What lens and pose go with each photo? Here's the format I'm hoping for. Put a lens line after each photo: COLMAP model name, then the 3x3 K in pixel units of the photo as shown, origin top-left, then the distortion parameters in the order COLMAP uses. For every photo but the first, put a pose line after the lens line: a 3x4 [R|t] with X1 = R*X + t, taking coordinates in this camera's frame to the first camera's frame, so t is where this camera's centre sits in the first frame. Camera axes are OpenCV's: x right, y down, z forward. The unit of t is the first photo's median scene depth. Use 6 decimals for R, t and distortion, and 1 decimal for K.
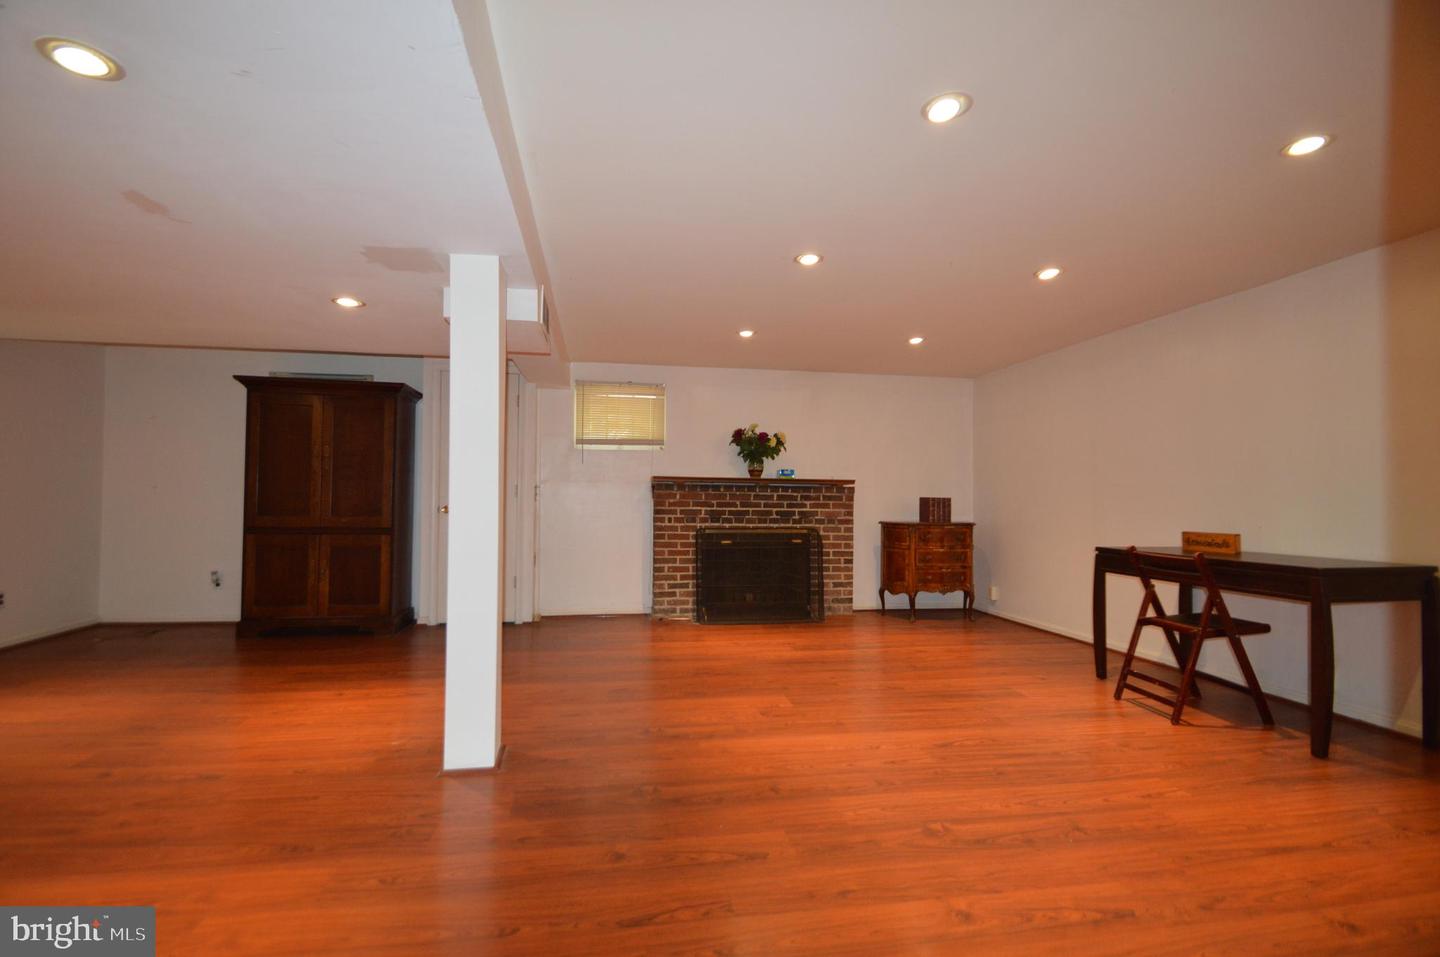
lens RADIAL K [[613.2, 0, 704.6], [0, 613.2, 476.6], [0, 0, 1]] dist [0.015476, -0.015535]
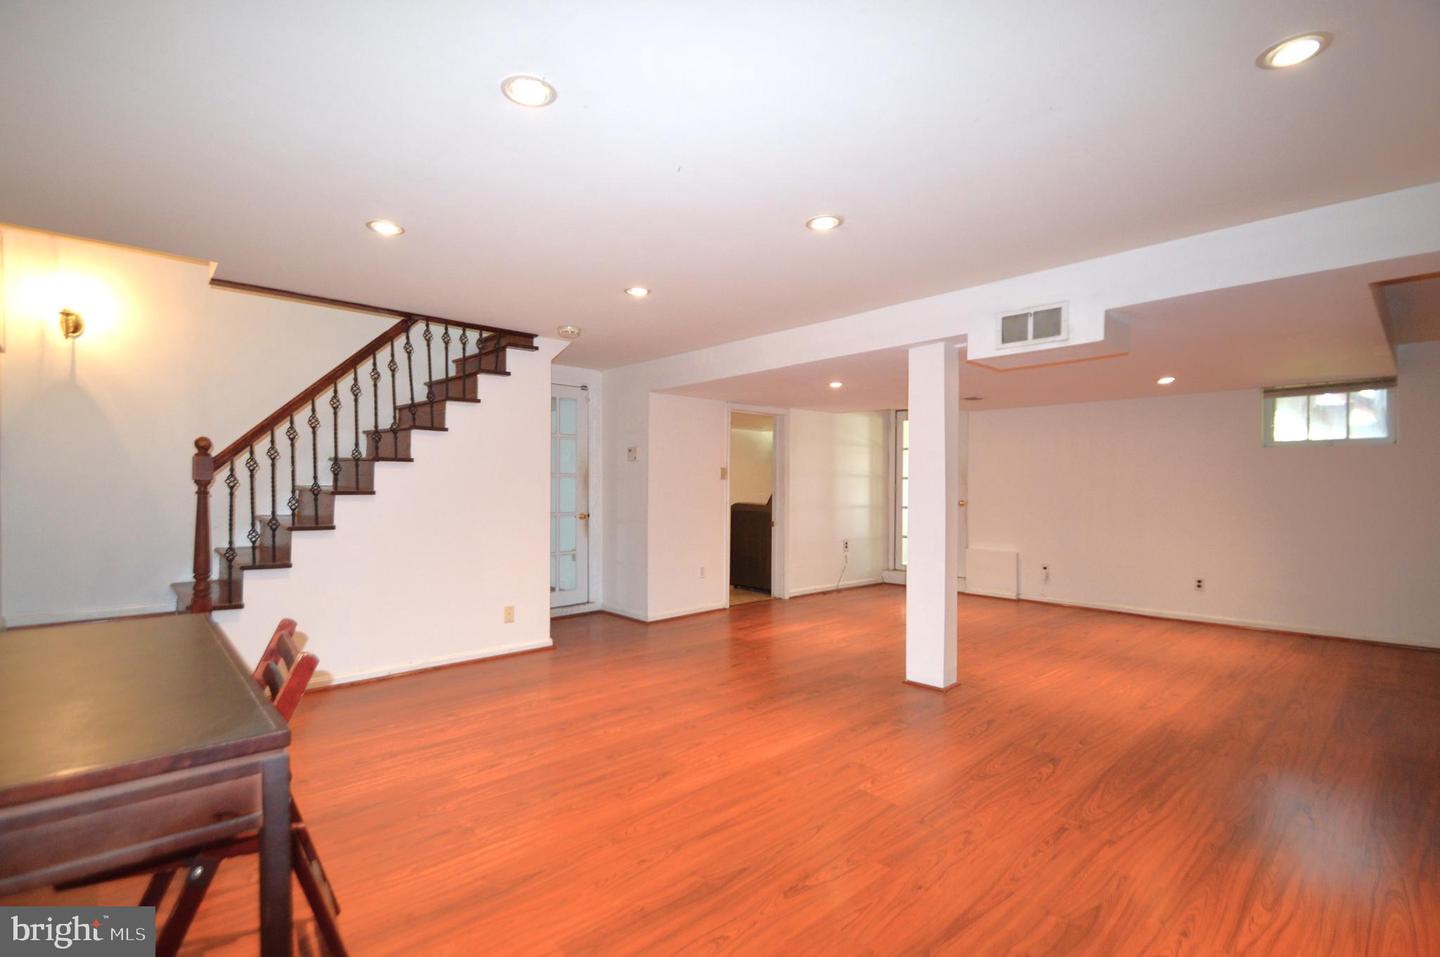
lens RADIAL K [[661.9, 0, 691.0], [0, 661.9, 479.3], [0, 0, 1]] dist [0.018543, -0.018230]
pose [[-0.840097, -0.016264, -0.542193, 0.521564], [0.007648, 0.999096, -0.041819, 0.017487], [0.542383, -0.039279, -0.839213, 1.081106]]
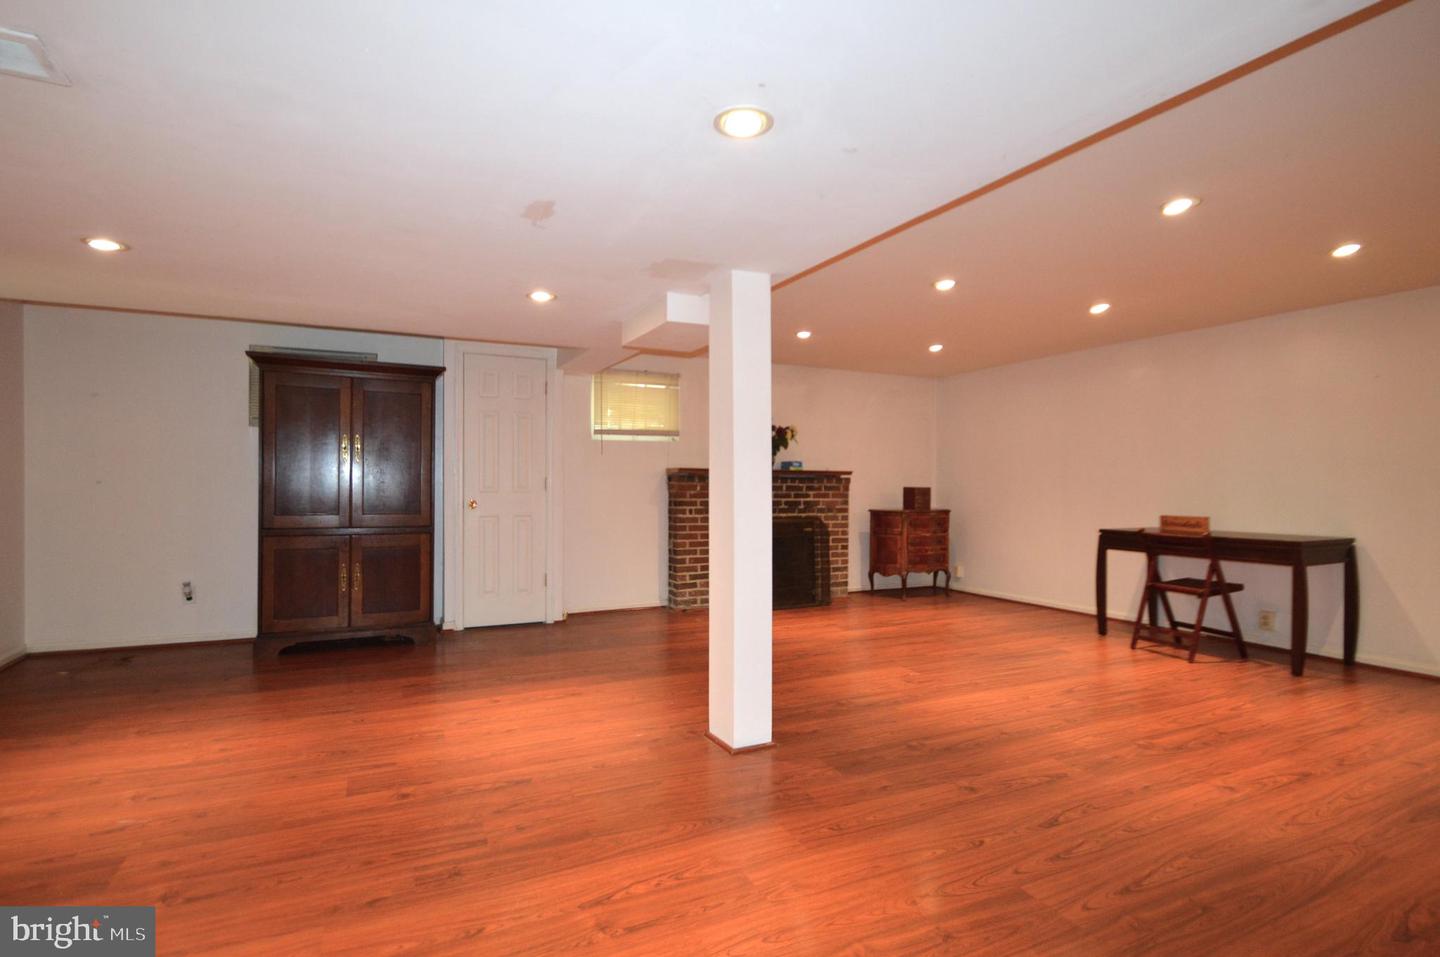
lens RADIAL K [[661.9, 0, 691.0], [0, 661.9, 479.3], [0, 0, 1]] dist [0.018543, -0.018230]
pose [[0.964969, -0.004354, 0.262327, -0.402895], [-0.003855, 0.999519, 0.030774, -0.018183], [-0.262335, -0.030707, 0.964488, -0.049657]]
